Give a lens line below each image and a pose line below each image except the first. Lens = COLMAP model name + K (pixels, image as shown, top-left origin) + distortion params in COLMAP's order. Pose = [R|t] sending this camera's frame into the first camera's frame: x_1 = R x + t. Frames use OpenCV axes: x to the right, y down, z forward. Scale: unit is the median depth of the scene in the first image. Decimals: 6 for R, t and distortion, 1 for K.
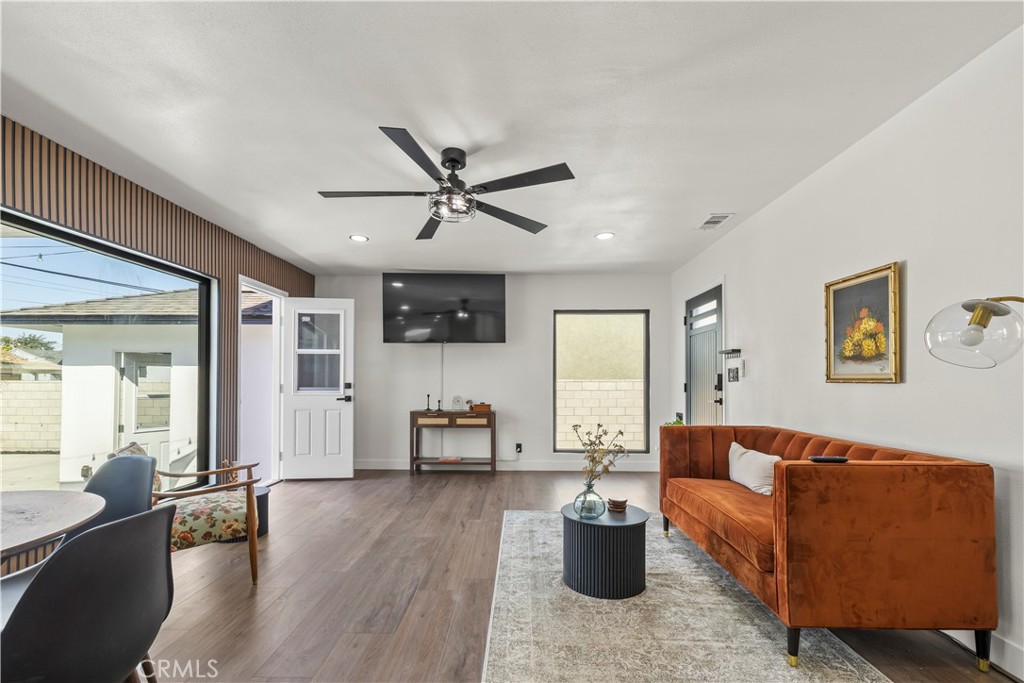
lens RADIAL K [[452.1, 0, 514.7], [0, 452.1, 376.0], [0, 0, 1]] dist [0.005645, 0.000100]
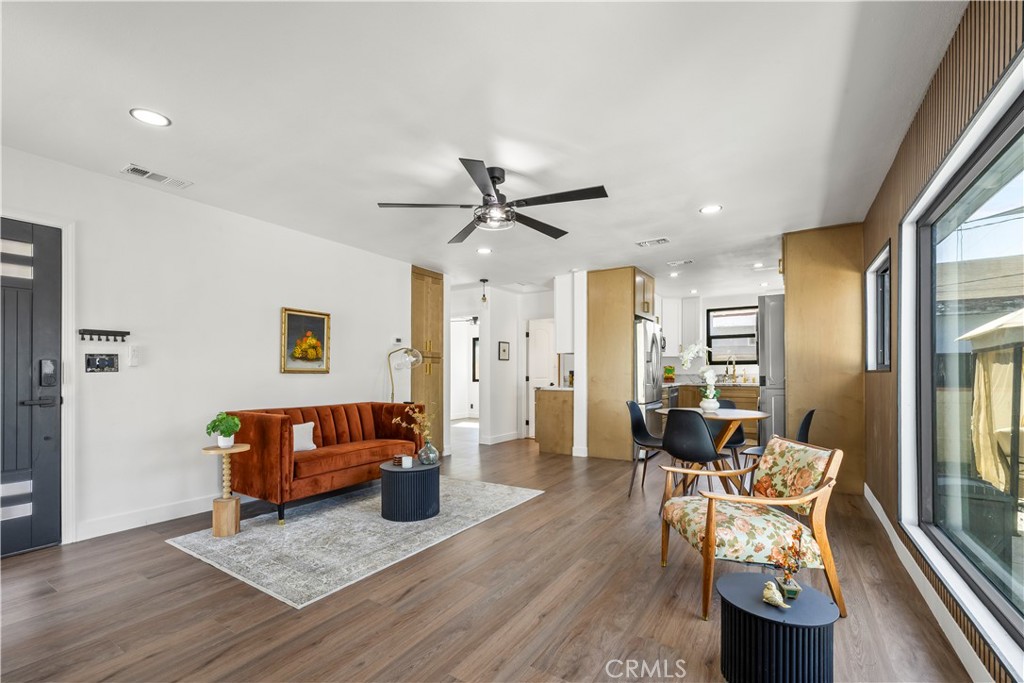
lens RADIAL K [[437.0, 0, 511.2], [0, 437.0, 376.5], [0, 0, 1]] dist [-0.000434, -0.000067]
pose [[-0.846769, -0.002299, 0.531955, -0.401571], [-0.006466, 0.999961, -0.005972, 0.016354], [-0.531921, -0.008496, -0.846752, 1.020070]]
